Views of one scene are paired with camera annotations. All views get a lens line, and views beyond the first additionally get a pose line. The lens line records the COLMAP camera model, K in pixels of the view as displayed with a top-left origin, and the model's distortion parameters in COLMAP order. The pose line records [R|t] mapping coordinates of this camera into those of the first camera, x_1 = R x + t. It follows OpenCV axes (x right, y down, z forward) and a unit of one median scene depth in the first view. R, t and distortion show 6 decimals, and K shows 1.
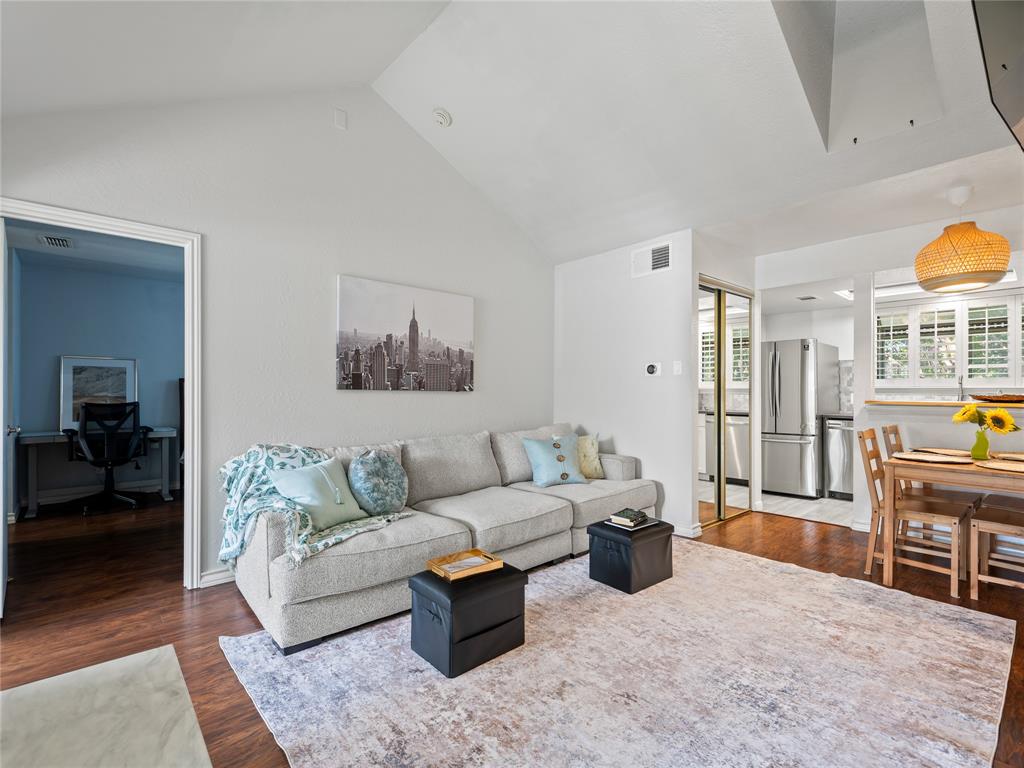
lens RADIAL K [[479.2, 0, 516.0], [0, 479.2, 389.4], [0, 0, 1]] dist [0.000168, -0.000823]
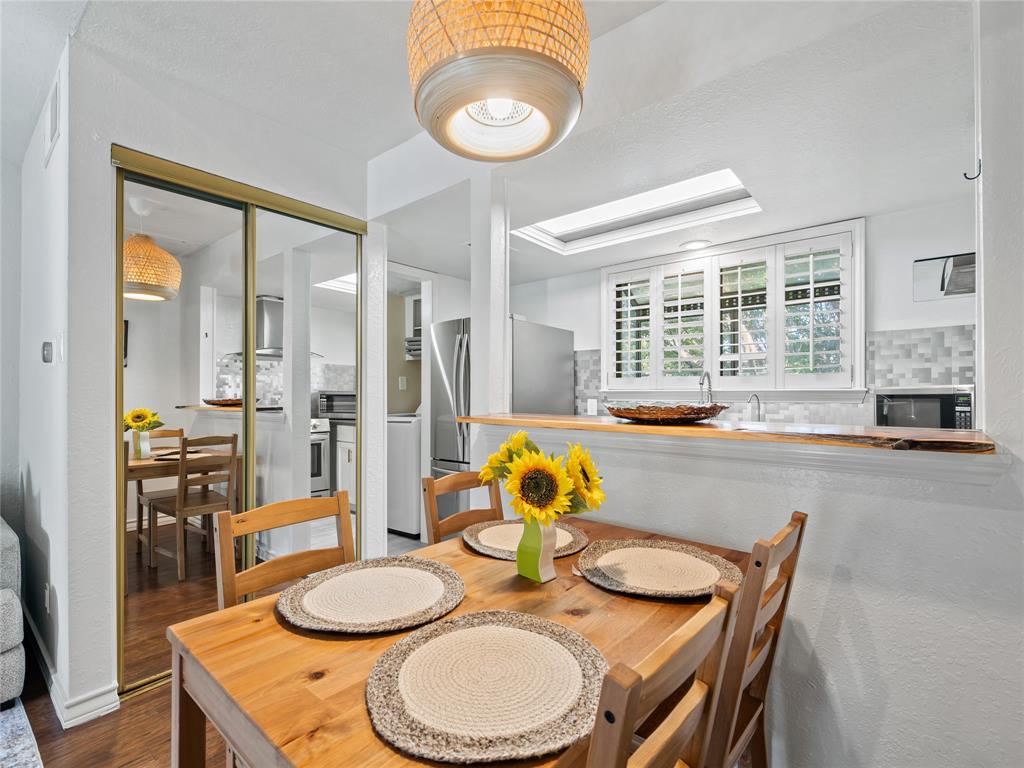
lens RADIAL K [[486.7, 0, 510.5], [0, 486.7, 392.0], [0, 0, 1]] dist [0.003970, 0.000195]
pose [[0.988528, 0.000175, 0.151036, 0.579061], [0.000314, 0.999995, -0.003215, -0.000056], [-0.151036, 0.003225, 0.988523, 0.400646]]
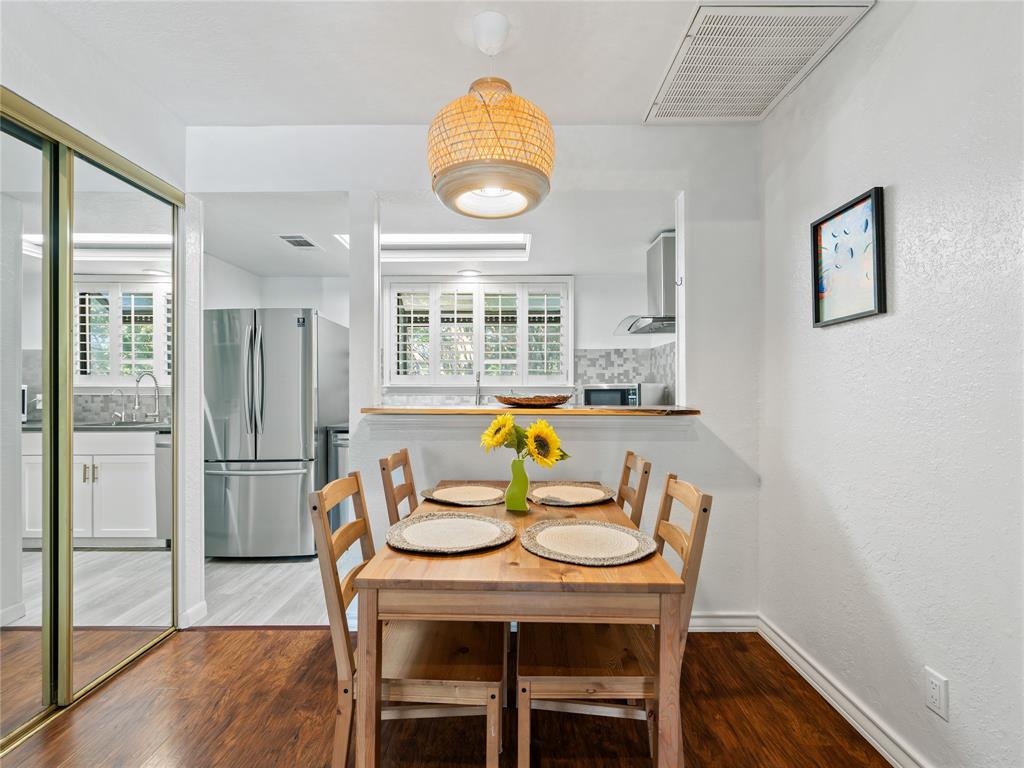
lens RADIAL K [[479.2, 0, 516.0], [0, 479.2, 389.4], [0, 0, 1]] dist [0.000168, -0.000823]
pose [[0.661330, -0.000249, 0.750095, 0.349062], [-0.000400, 1.000000, 0.000684, 0.001291], [-0.750095, -0.000752, 0.661330, 0.402385]]
